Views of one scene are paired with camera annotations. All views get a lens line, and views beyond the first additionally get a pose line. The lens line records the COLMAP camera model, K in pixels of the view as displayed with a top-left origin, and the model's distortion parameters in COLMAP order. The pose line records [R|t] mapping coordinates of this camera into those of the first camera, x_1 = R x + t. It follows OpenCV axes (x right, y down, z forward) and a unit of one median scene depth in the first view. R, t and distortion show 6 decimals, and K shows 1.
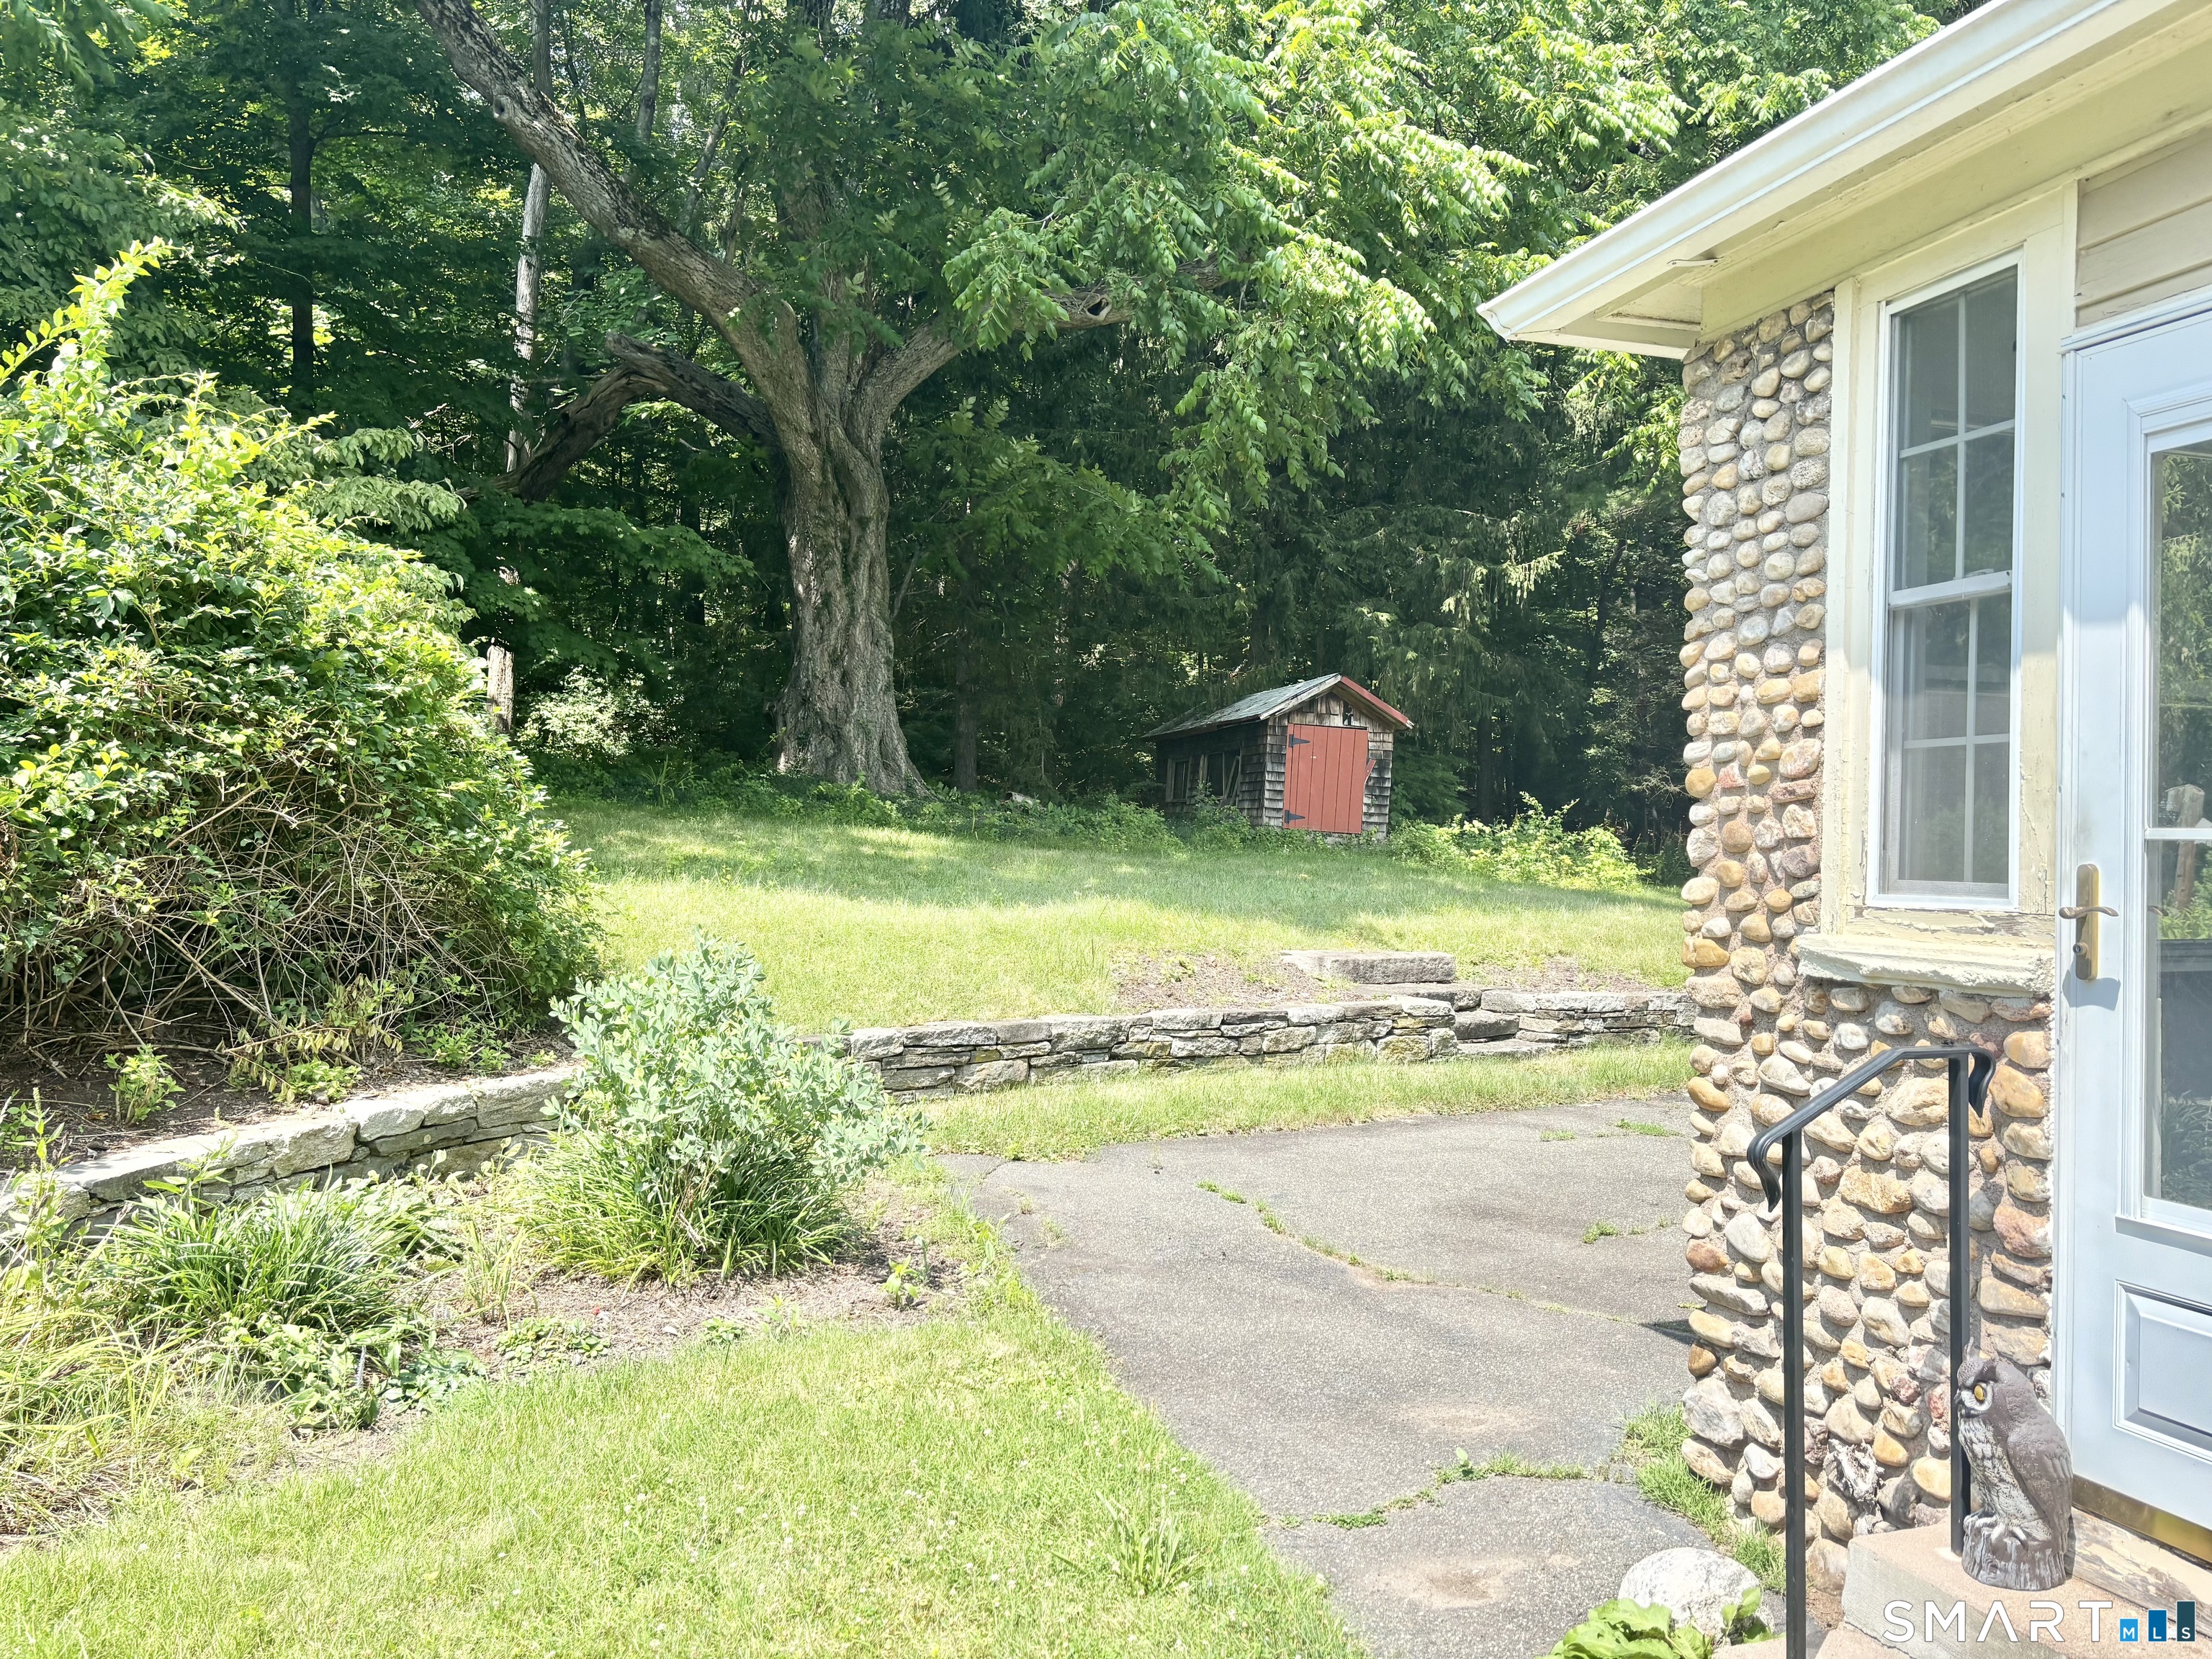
lens RADIAL K [[1640.6, 0, 1106.0], [0, 1640.6, 829.5], [0, 0, 1]] dist [0.132612, -0.213820]
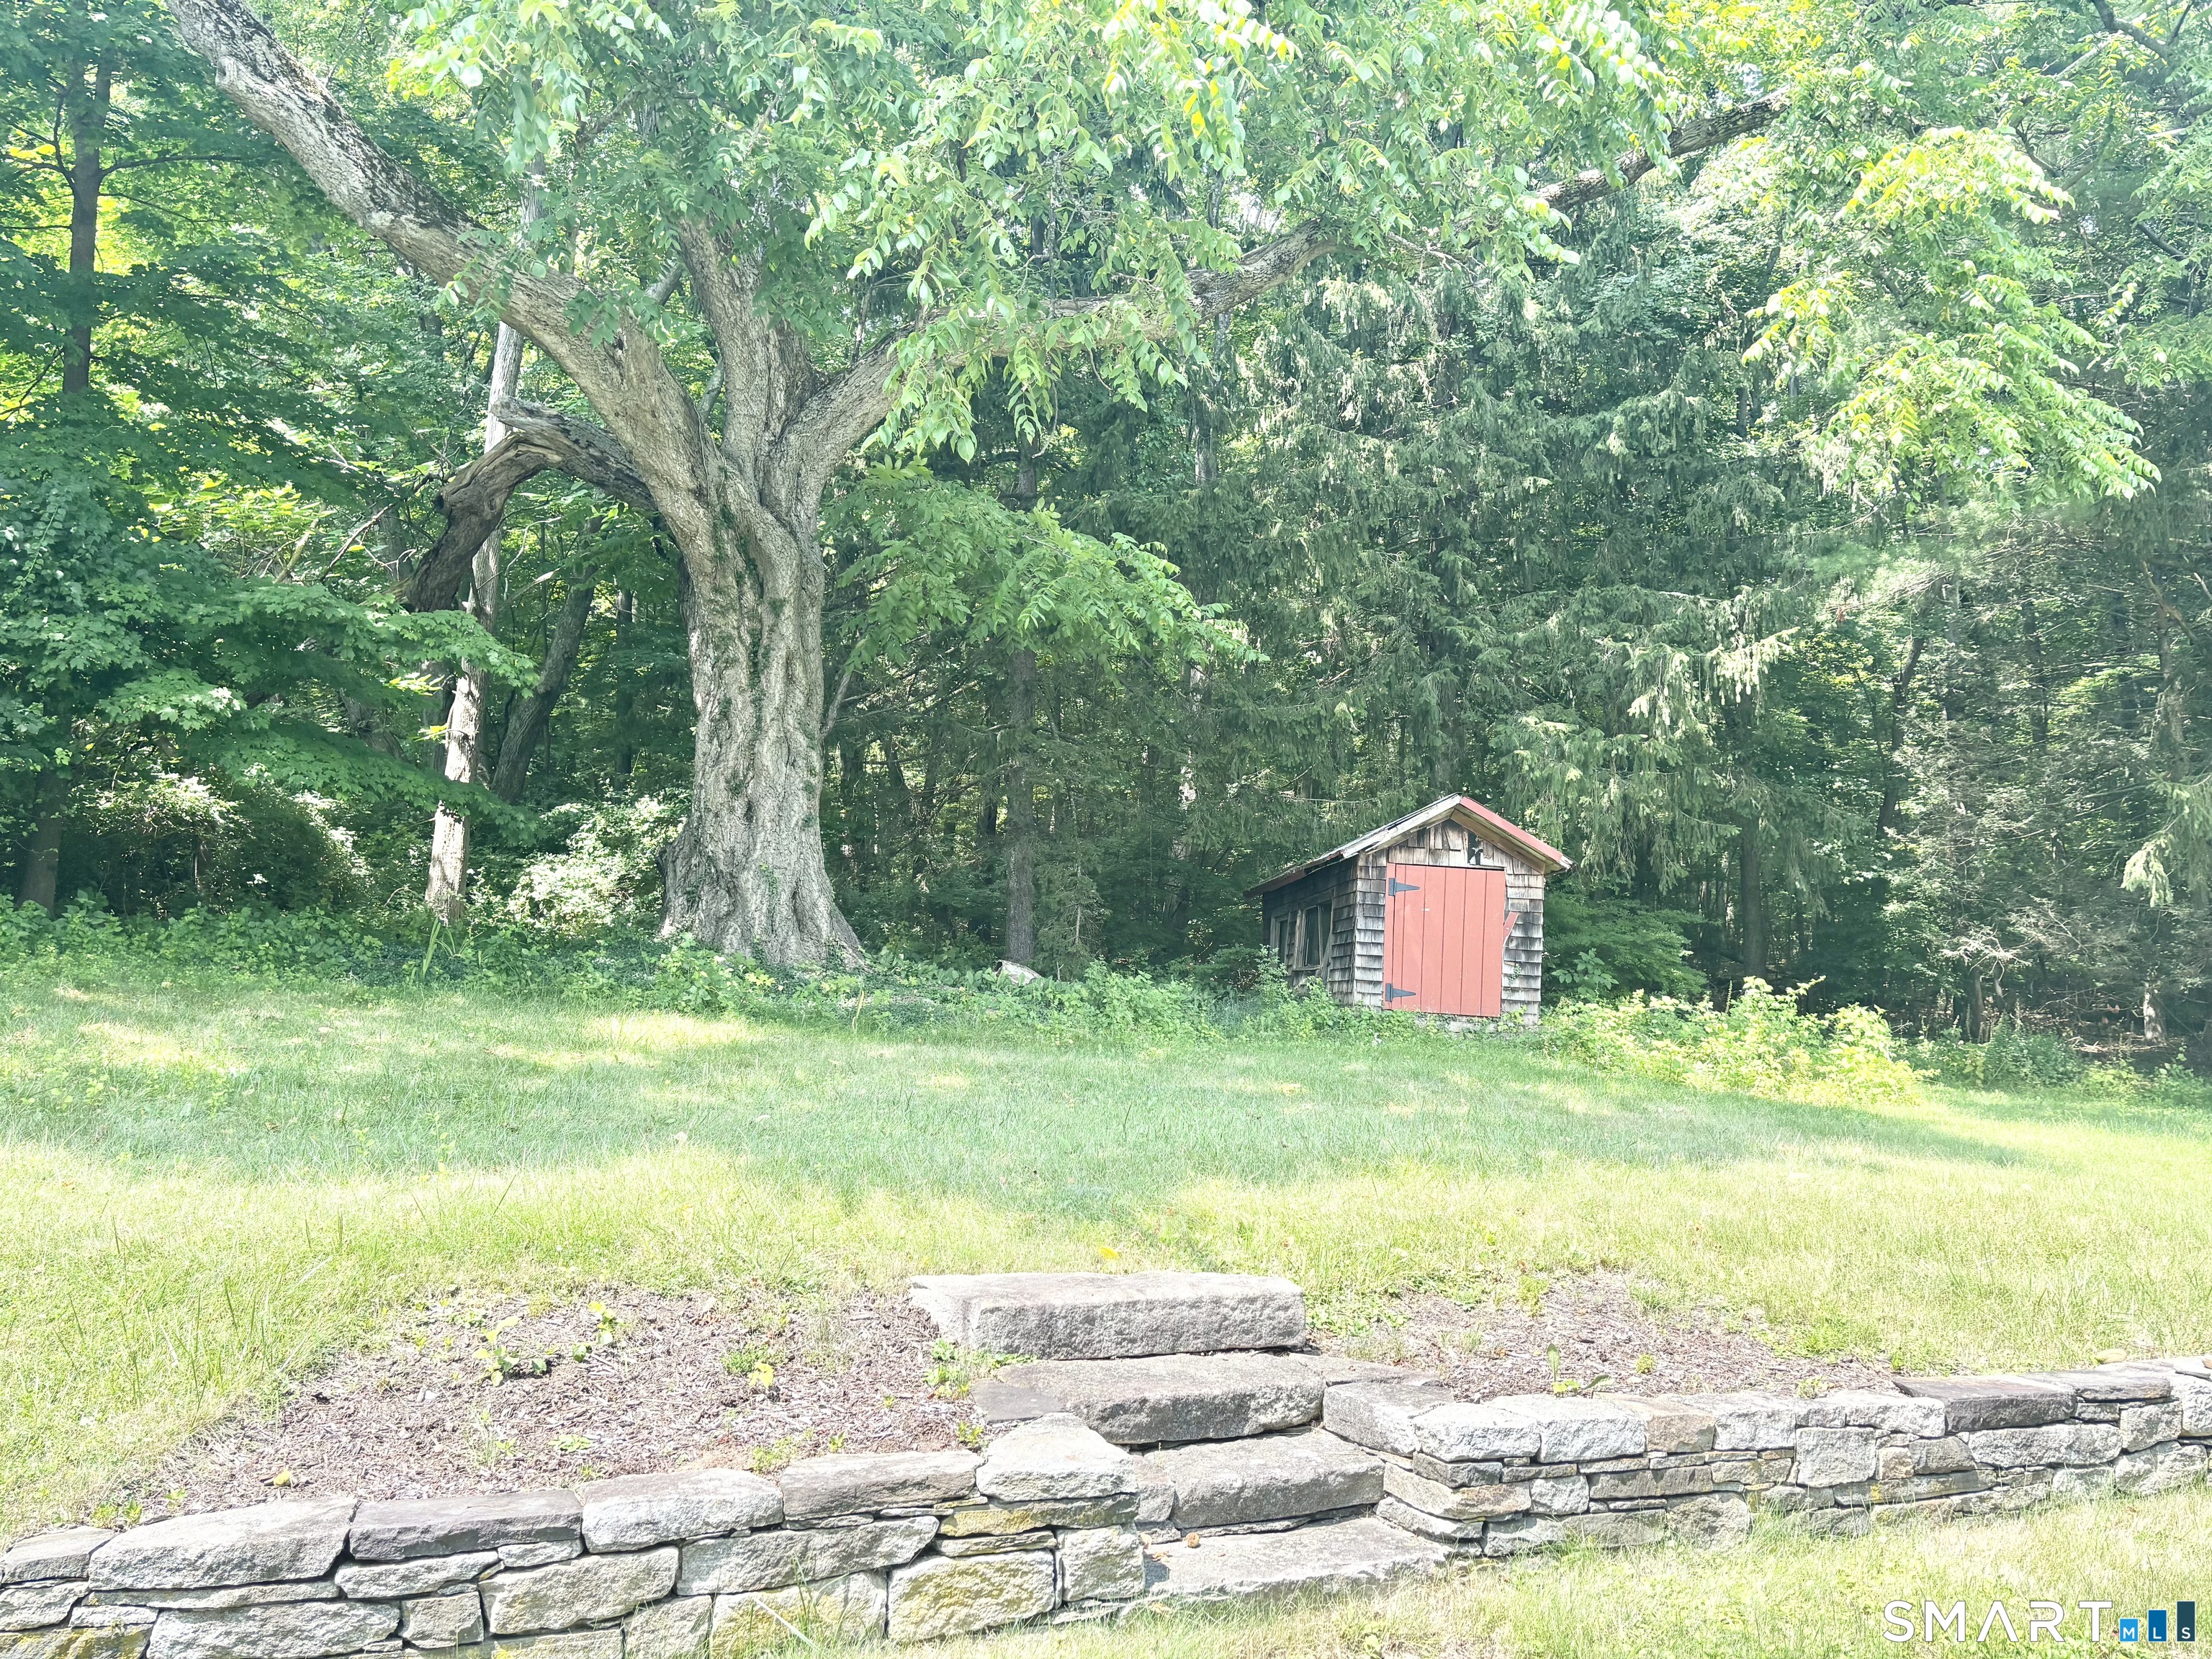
lens RADIAL K [[1669.9, 0, 1106.0], [0, 1669.9, 829.5], [0, 0, 1]] dist [0.084798, -0.096322]
pose [[0.983584, -0.025134, -0.178693, 0.125031], [0.005782, 0.994133, -0.108008, -0.000367], [0.180360, 0.105201, 0.977959, 0.263641]]
